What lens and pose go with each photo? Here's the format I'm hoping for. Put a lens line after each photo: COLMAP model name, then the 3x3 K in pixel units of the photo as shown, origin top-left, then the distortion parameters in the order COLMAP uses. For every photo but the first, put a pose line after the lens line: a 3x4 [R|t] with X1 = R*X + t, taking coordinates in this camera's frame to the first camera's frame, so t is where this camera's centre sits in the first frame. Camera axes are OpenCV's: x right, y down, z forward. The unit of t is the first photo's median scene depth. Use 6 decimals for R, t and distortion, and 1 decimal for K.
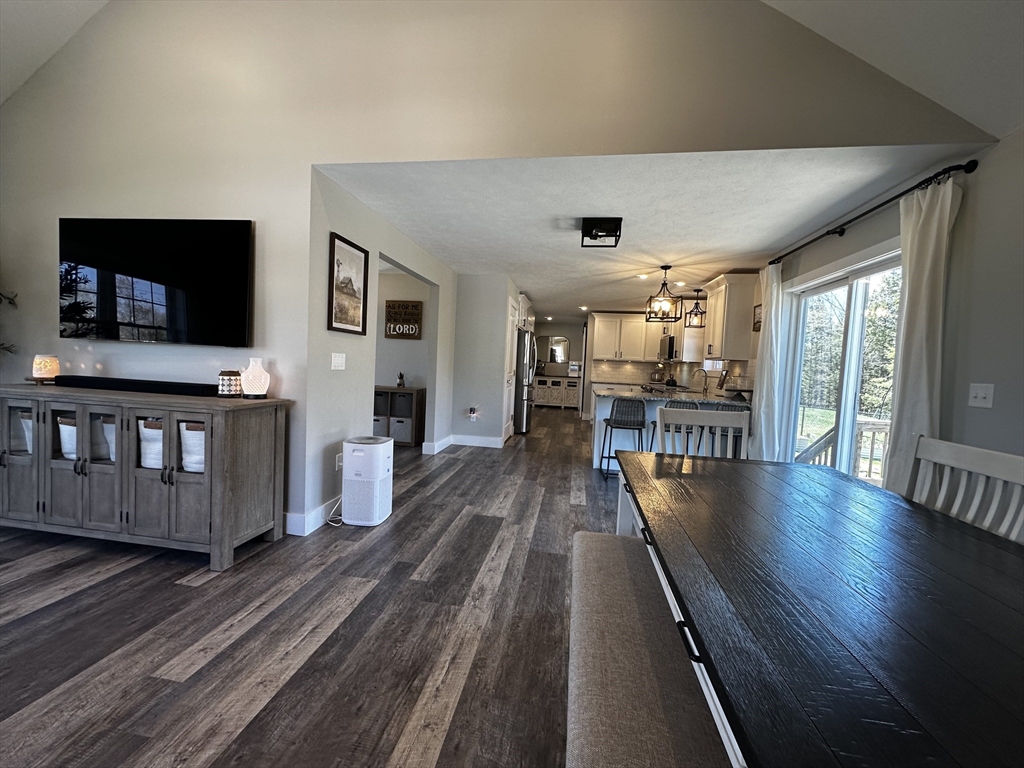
lens RADIAL K [[411.5, 0, 511.4], [0, 411.5, 384.0], [0, 0, 1]] dist [0.001908, -0.000216]
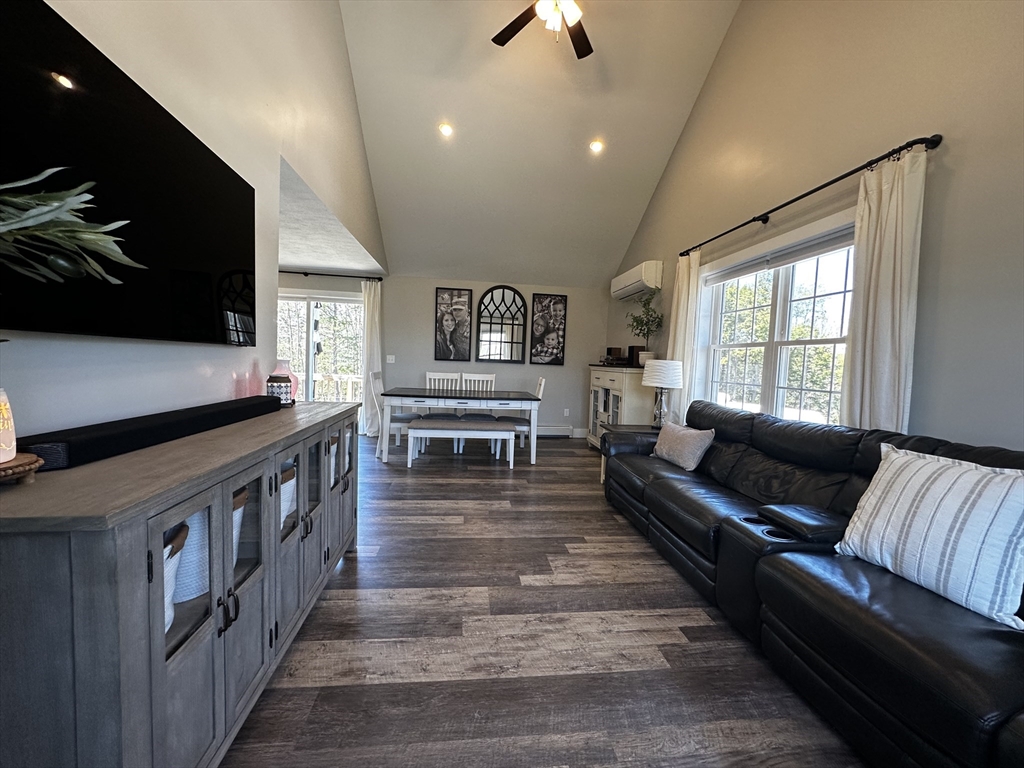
lens RADIAL K [[411.5, 0, 507.9], [0, 411.5, 384.2], [0, 0, 1]] dist [0.001908, -0.000216]
pose [[-0.264093, -0.117336, 0.957333, -1.424044], [-0.003542, 0.992684, 0.120691, -0.107852], [-0.964491, 0.028483, -0.262577, 0.666076]]
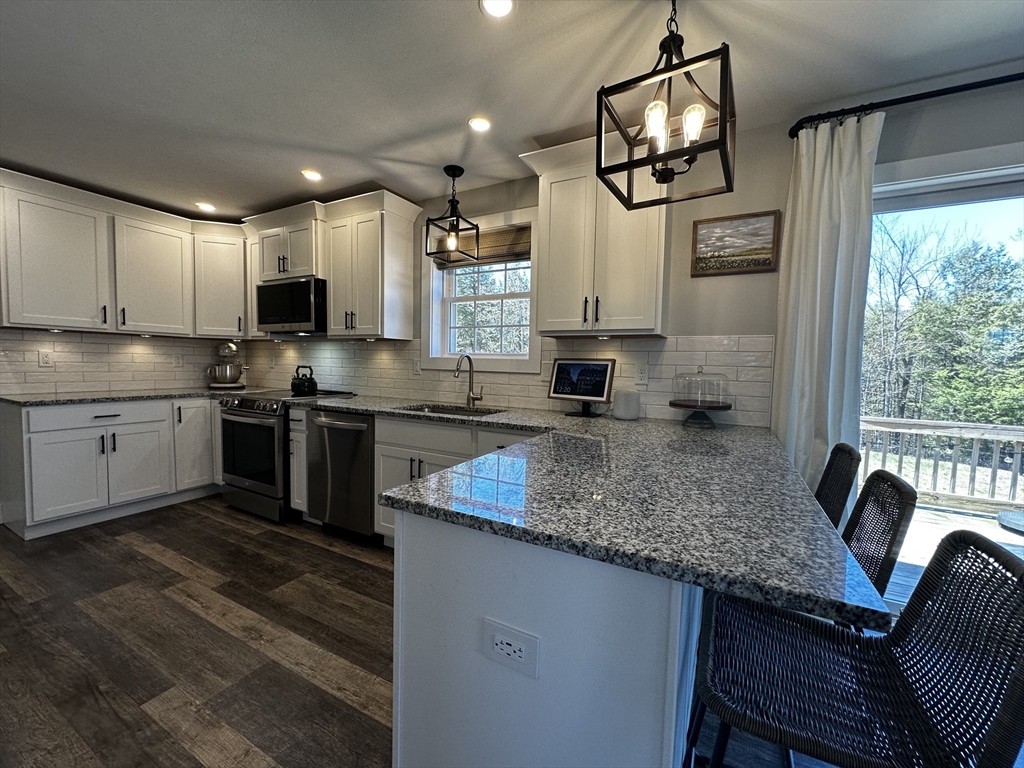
lens RADIAL K [[411.5, 0, 514.7], [0, 411.5, 384.6], [0, 0, 1]] dist [0.001908, -0.000216]
pose [[0.326459, -0.089018, 0.941010, 0.099546], [0.043197, 0.995920, 0.079227, -0.074228], [-0.944224, 0.014785, 0.328973, 1.610709]]
